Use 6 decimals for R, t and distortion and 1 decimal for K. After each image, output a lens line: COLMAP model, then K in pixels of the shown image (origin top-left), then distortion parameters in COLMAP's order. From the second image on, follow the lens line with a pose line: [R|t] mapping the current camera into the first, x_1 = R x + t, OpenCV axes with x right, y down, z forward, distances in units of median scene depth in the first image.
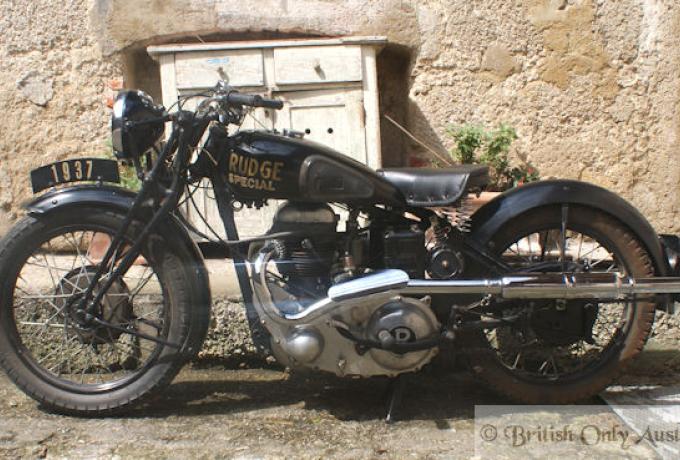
lens RADIAL K [[834.6, 0, 314.1], [0, 834.6, 279.2], [0, 0, 1]] dist [-0.101667, 0.000000]
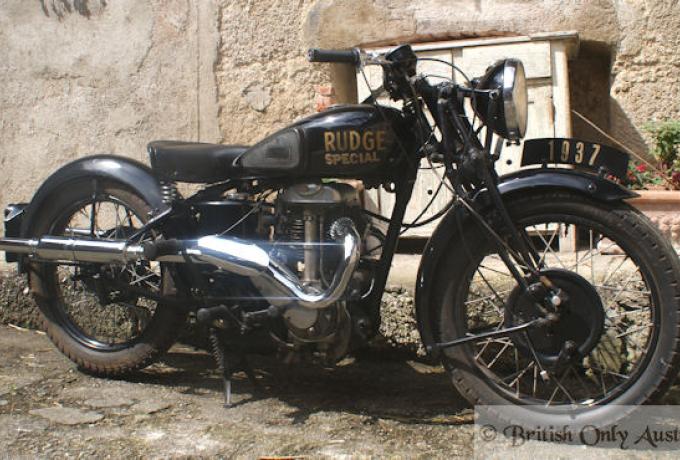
lens RADIAL K [[722.8, 0, 363.3], [0, 722.8, 238.1], [0, 0, 1]] dist [-0.103166, 0.000000]
pose [[0.946277, 0.026128, -0.322300, 0.118954], [-0.048631, 0.996893, -0.061967, 0.013983], [0.319679, 0.074312, 0.944607, 0.136907]]
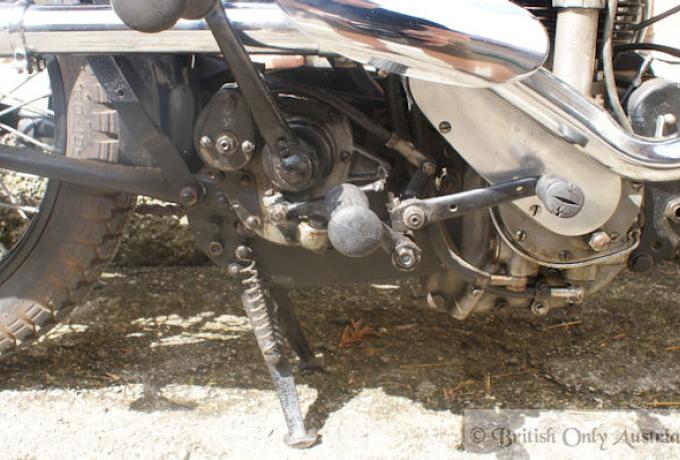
lens RADIAL K [[722.8, 0, 321.6], [0, 722.8, 214.5], [0, 0, 1]] dist [-0.103166, 0.000000]
pose [[0.999962, 0.007995, 0.003421, -0.151412], [-0.008336, 0.993290, 0.115354, 0.023122], [-0.002476, -0.115378, 0.993319, 0.435268]]
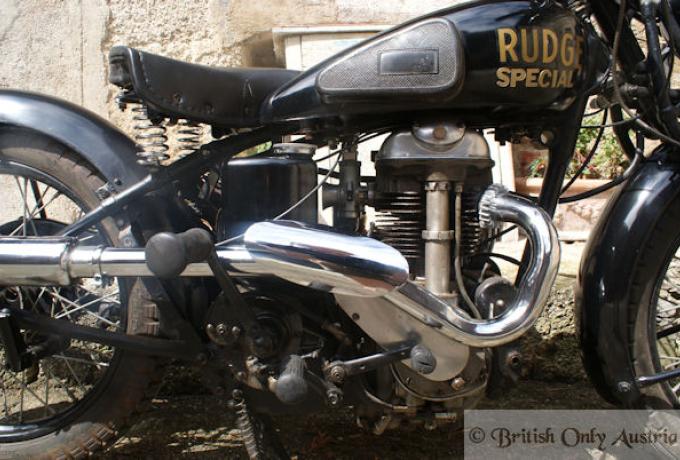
lens RADIAL K [[517.9, 0, 336.0], [0, 517.9, 230.1], [0, 0, 1]] dist [-0.121910, 0.076006]
pose [[0.999809, -0.009476, 0.017110, -0.131981], [0.011001, 0.995757, -0.091359, 0.006394], [-0.016172, 0.091529, 0.995671, 0.404022]]
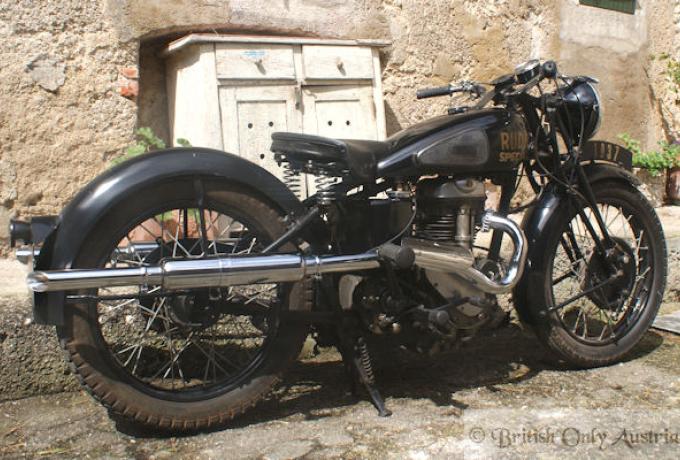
lens RADIAL K [[722.8, 0, 326.3], [0, 722.8, 212.6], [0, 0, 1]] dist [-0.103166, 0.000000]
pose [[0.885234, -0.042815, 0.463172, -0.433912], [0.080528, 0.994826, -0.061947, -0.004483], [-0.458123, 0.092136, 0.884101, 0.177248]]
